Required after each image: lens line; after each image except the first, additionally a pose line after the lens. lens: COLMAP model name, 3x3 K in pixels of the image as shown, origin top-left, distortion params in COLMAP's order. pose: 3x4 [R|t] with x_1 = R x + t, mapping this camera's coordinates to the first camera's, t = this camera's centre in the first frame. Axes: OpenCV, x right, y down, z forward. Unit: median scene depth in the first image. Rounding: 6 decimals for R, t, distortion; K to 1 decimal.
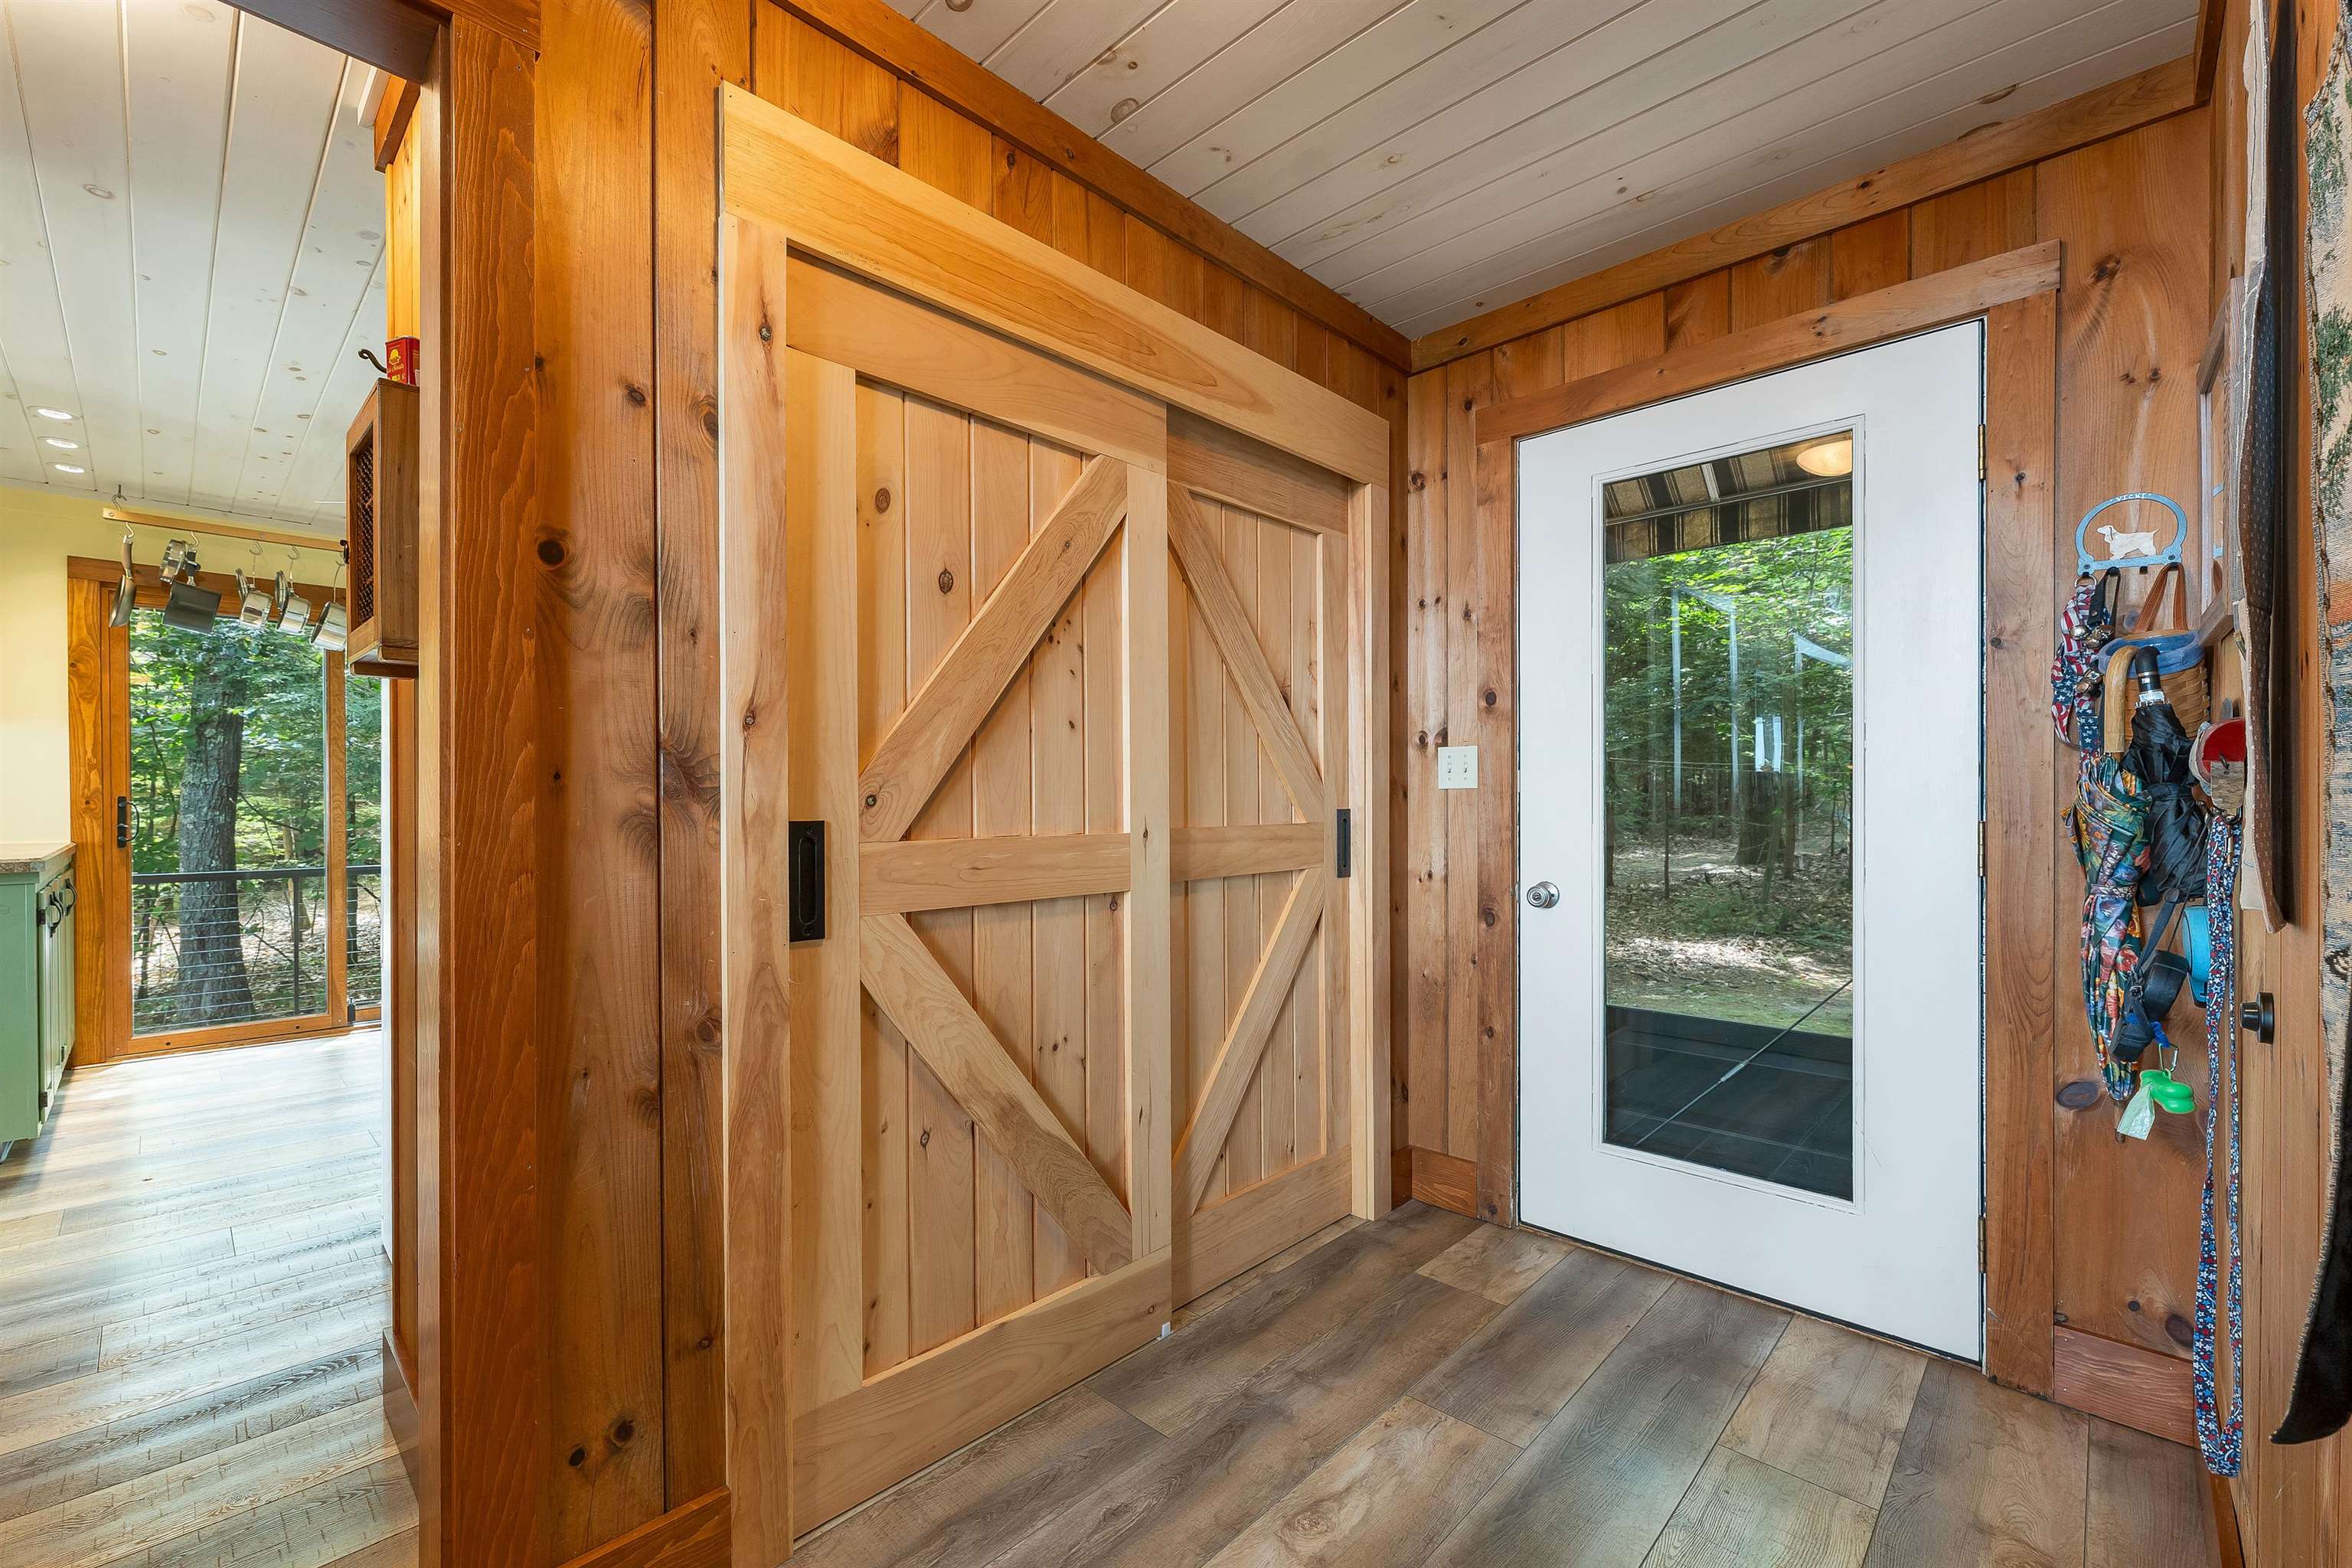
lens RADIAL K [[974.9, 0, 1168.4], [0, 974.9, 799.4], [0, 0, 1]] dist [0.001634, -0.000076]
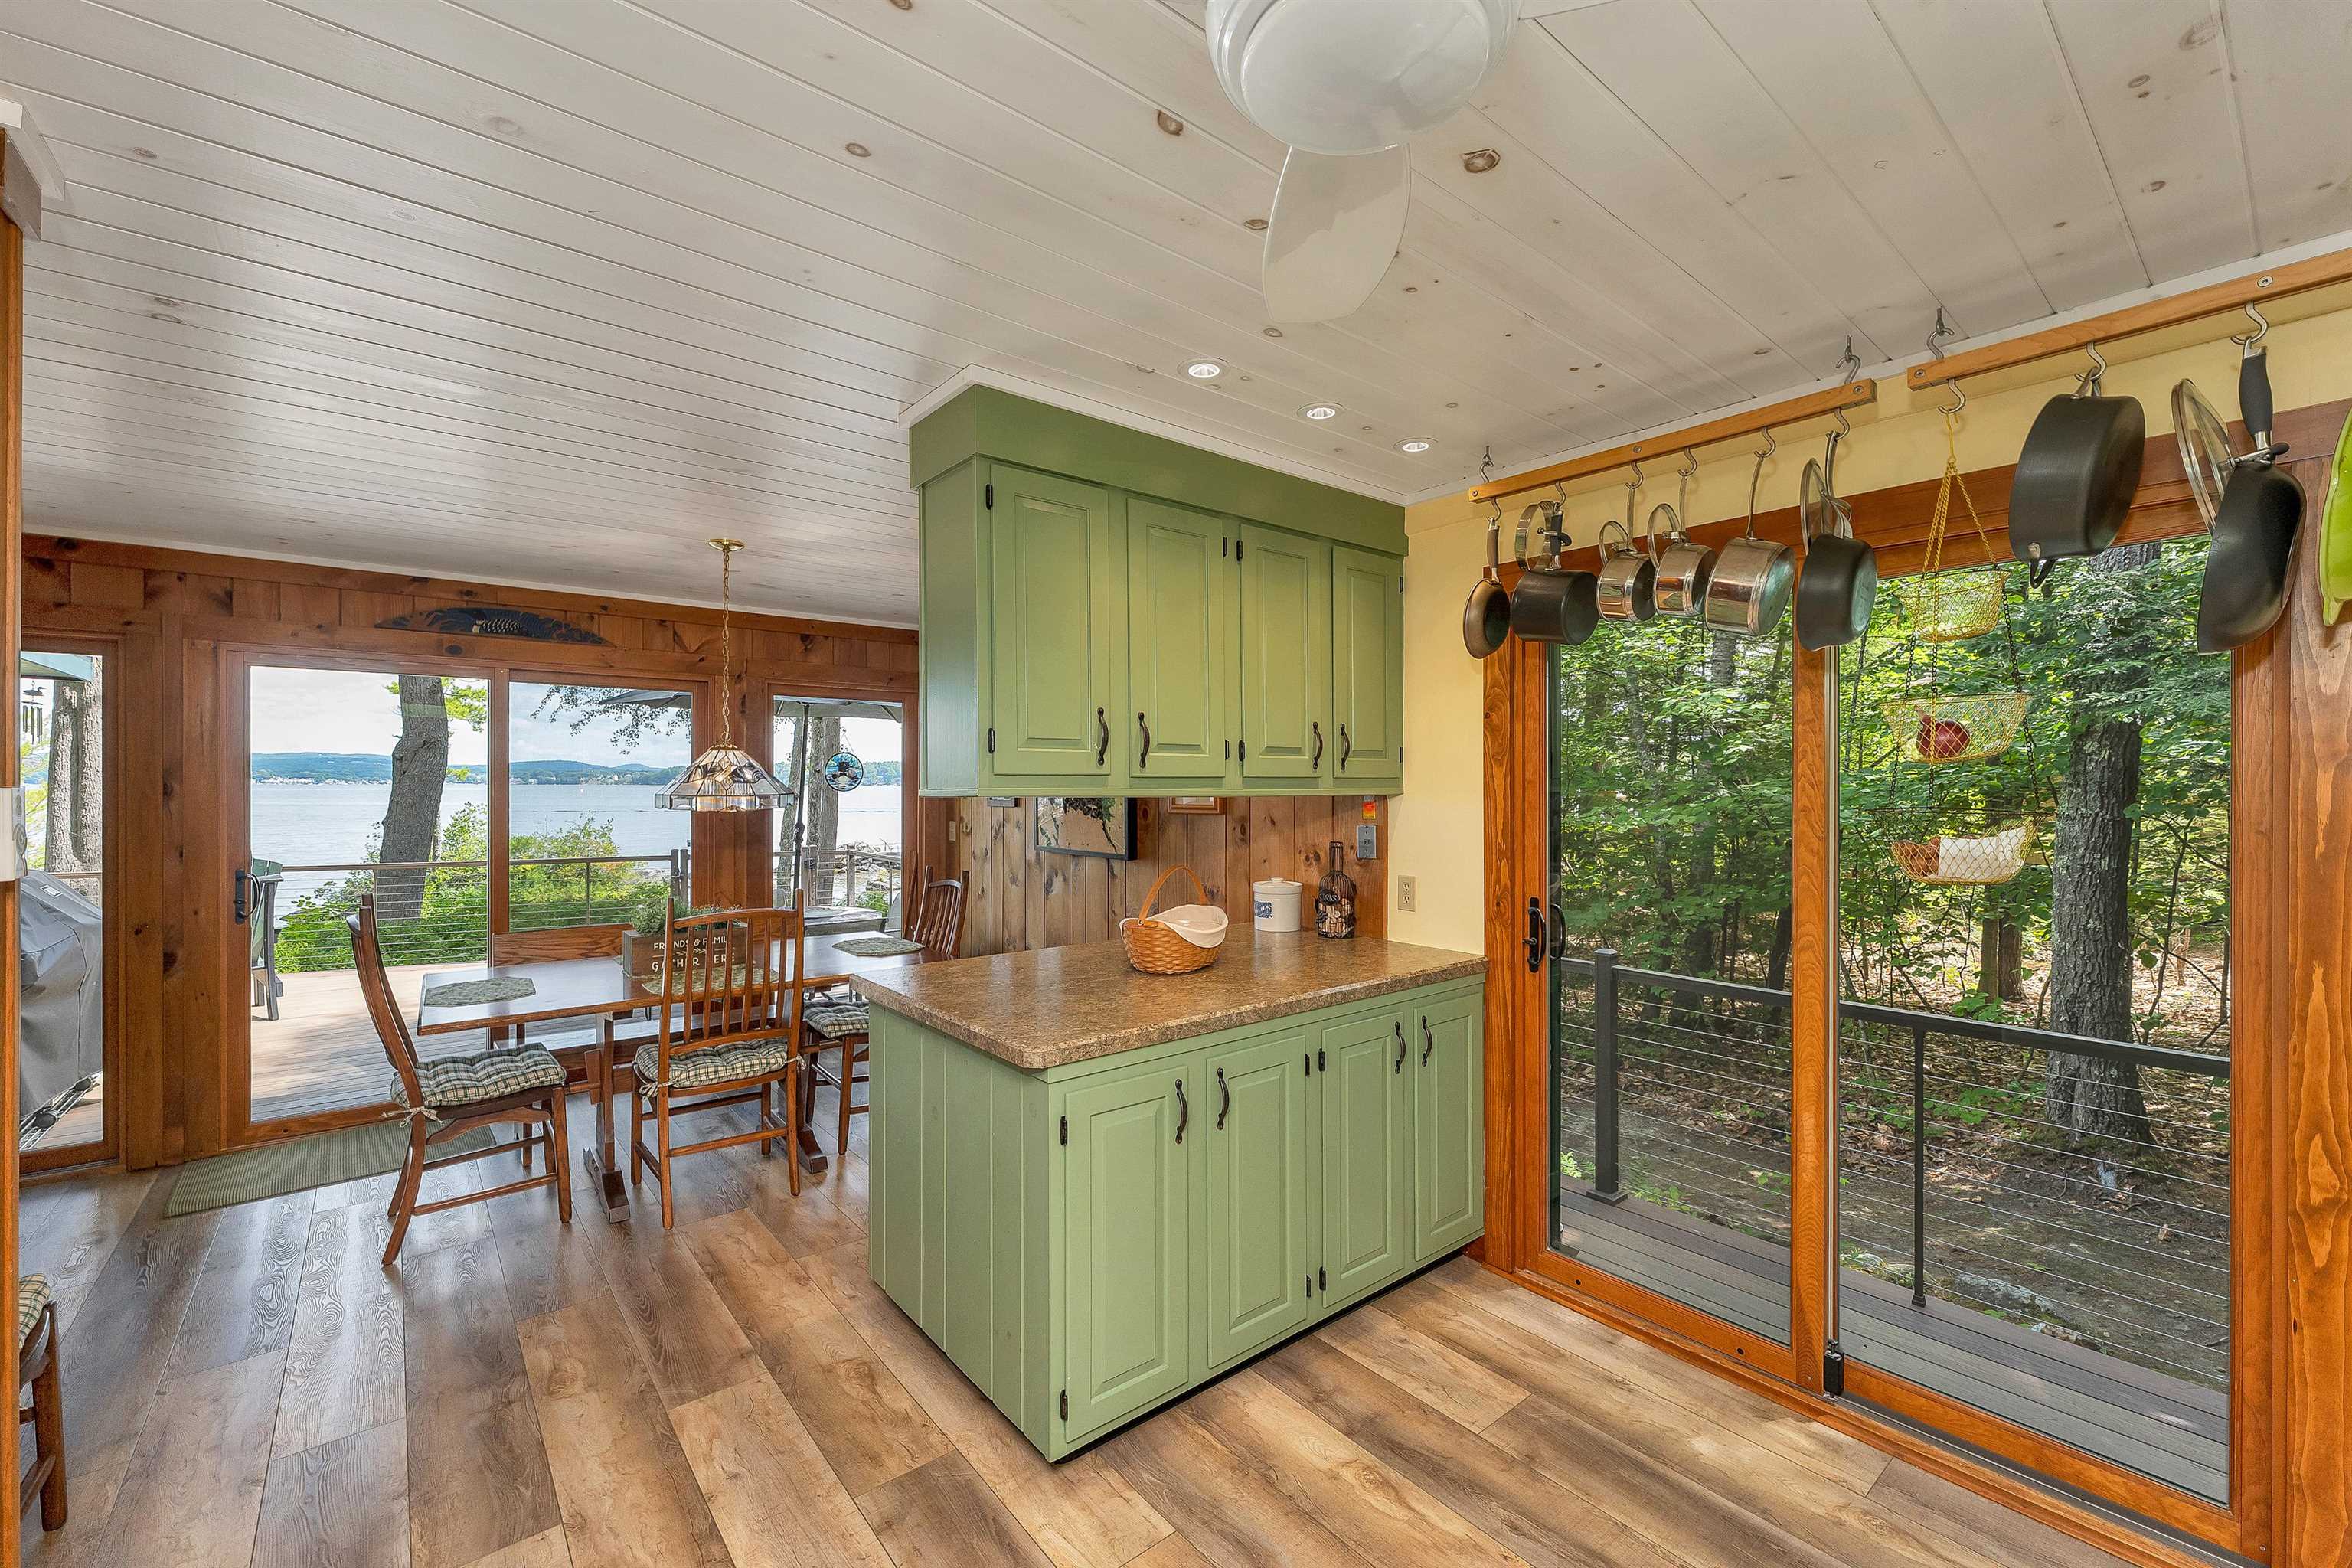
lens RADIAL K [[953.7, 0, 1171.5], [0, 953.7, 784.6], [0, 0, 1]] dist [0.000361, 0.000074]
pose [[-0.118337, 0.007077, -0.992948, -0.375733], [-0.005404, 0.999955, 0.007771, -0.086843], [0.992959, 0.006285, -0.118294, 0.824201]]
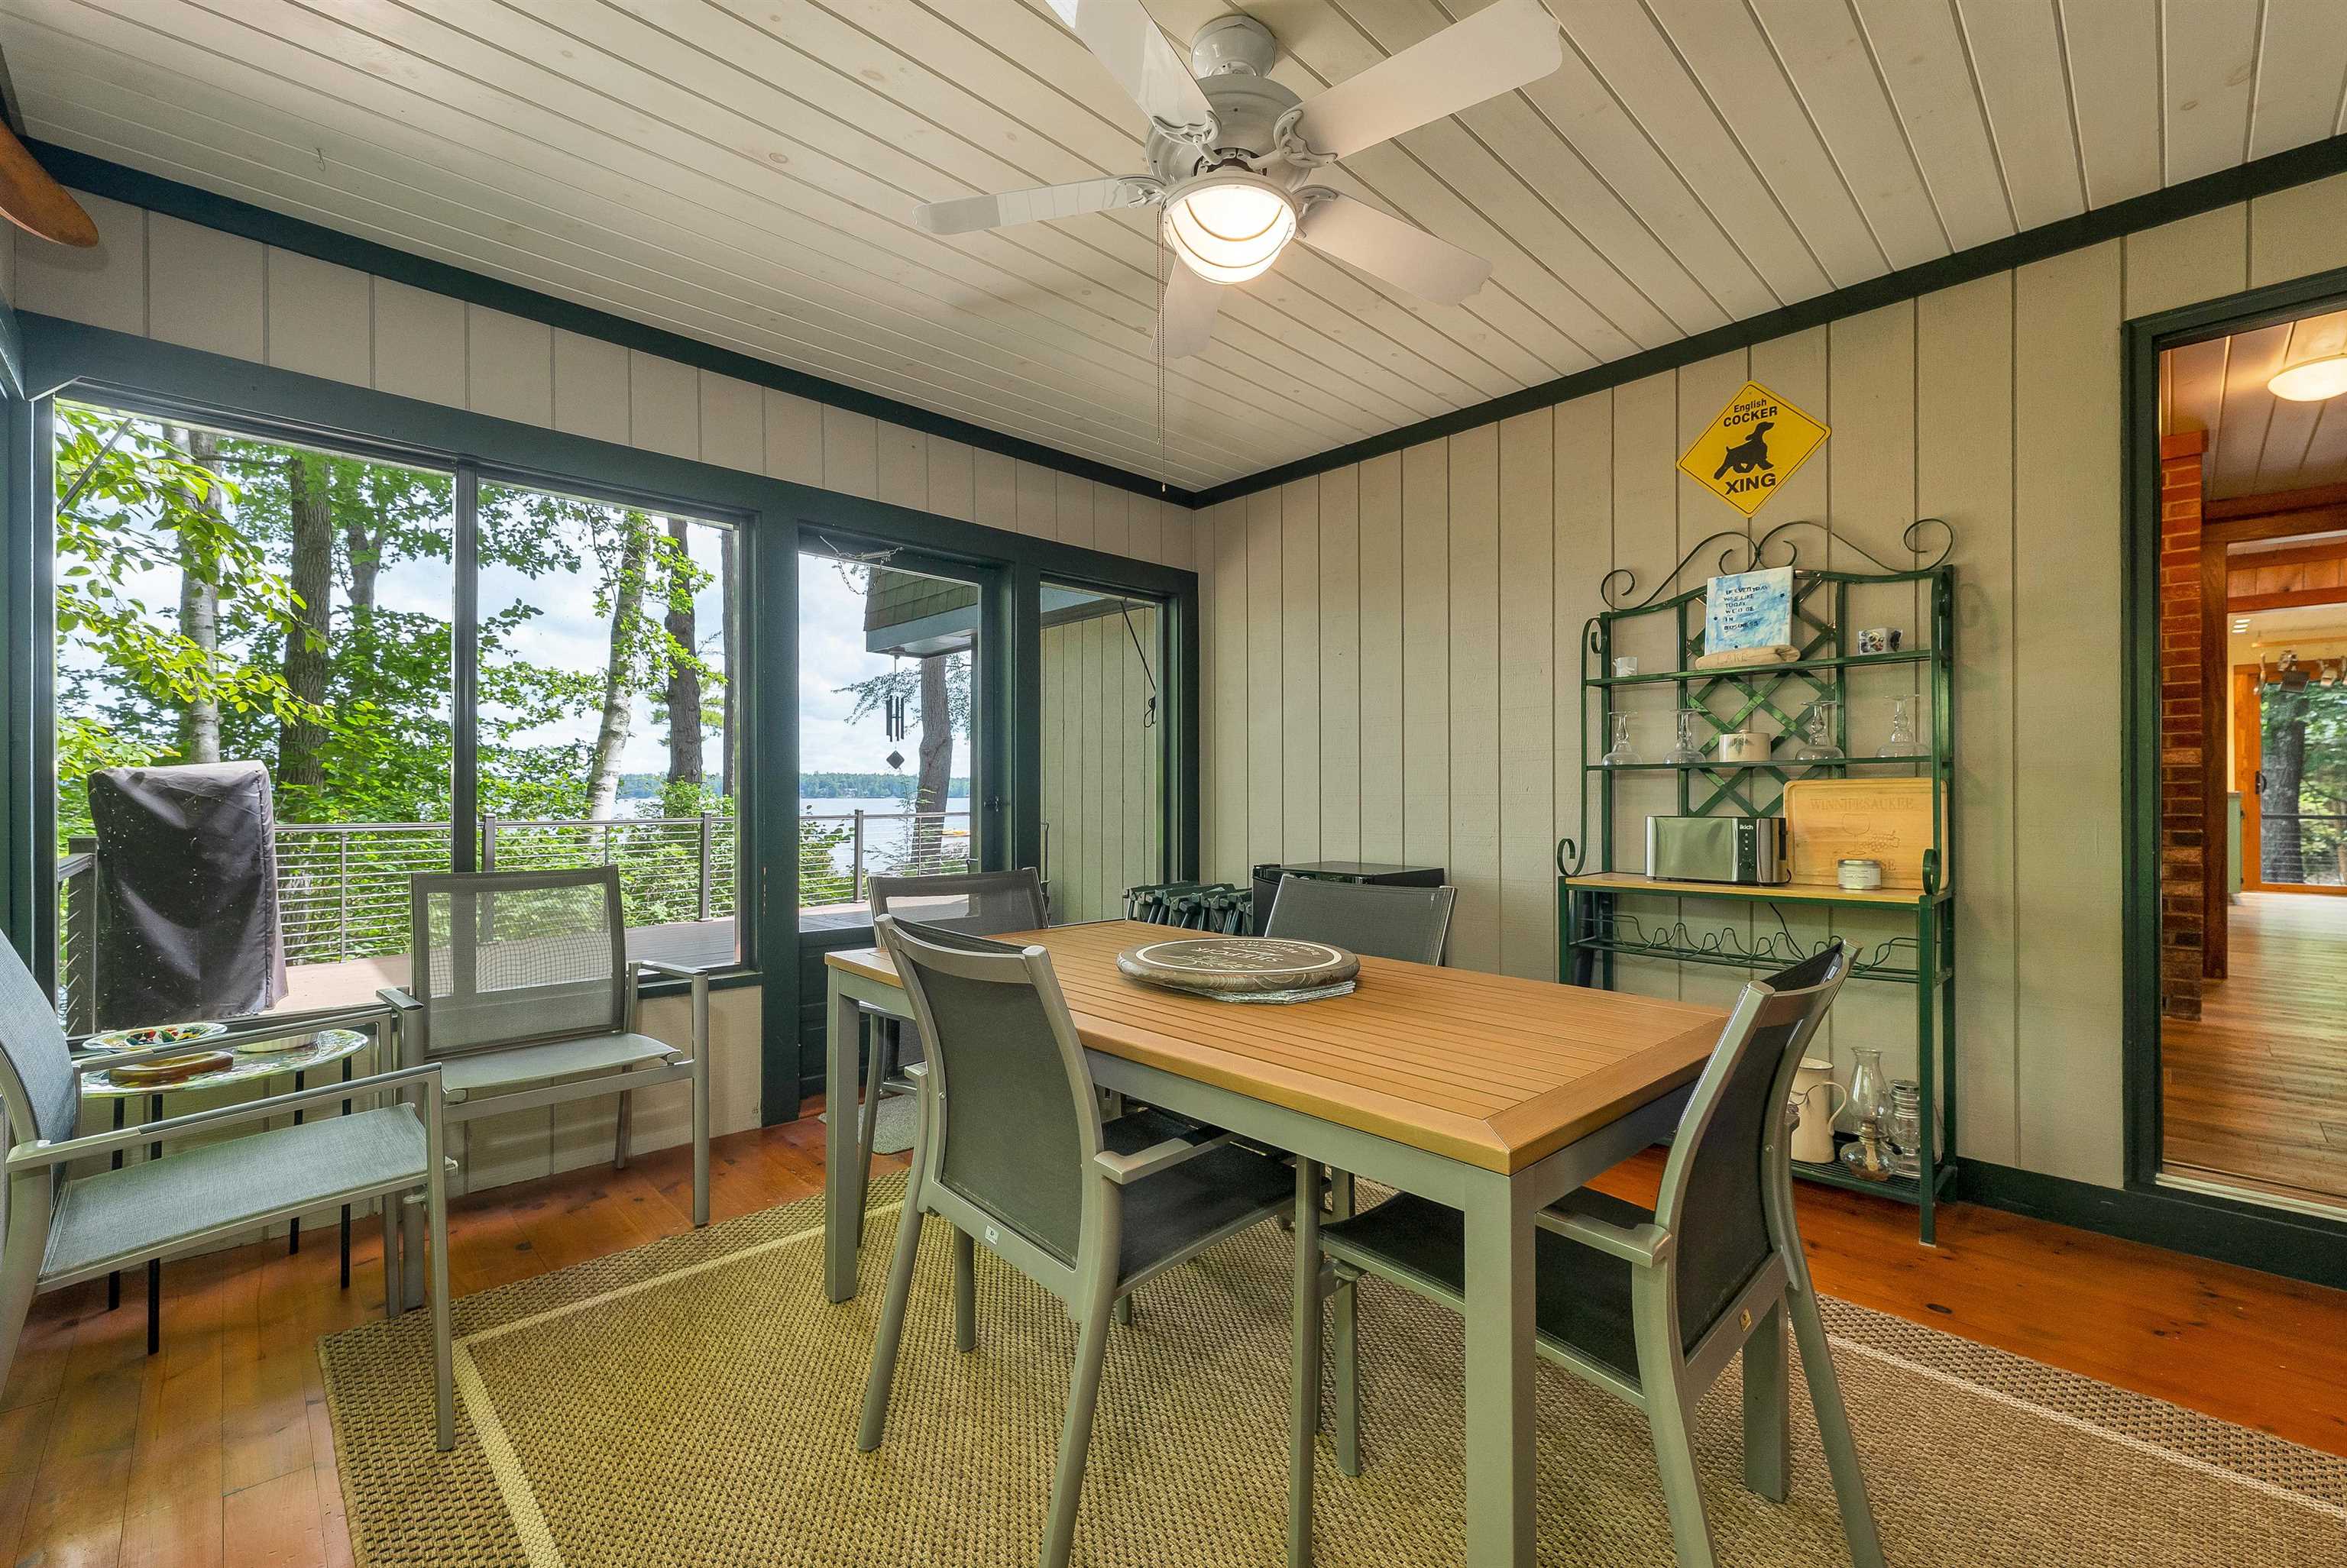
lens RADIAL K [[972.7, 0, 1165.9], [0, 972.7, 799.3], [0, 0, 1]] dist [0.001634, -0.000076]
pose [[-0.037905, 0.008327, -0.999247, 1.203470], [-0.004630, 0.999953, 0.008509, 0.053775], [0.999271, 0.004949, -0.037865, -1.359396]]
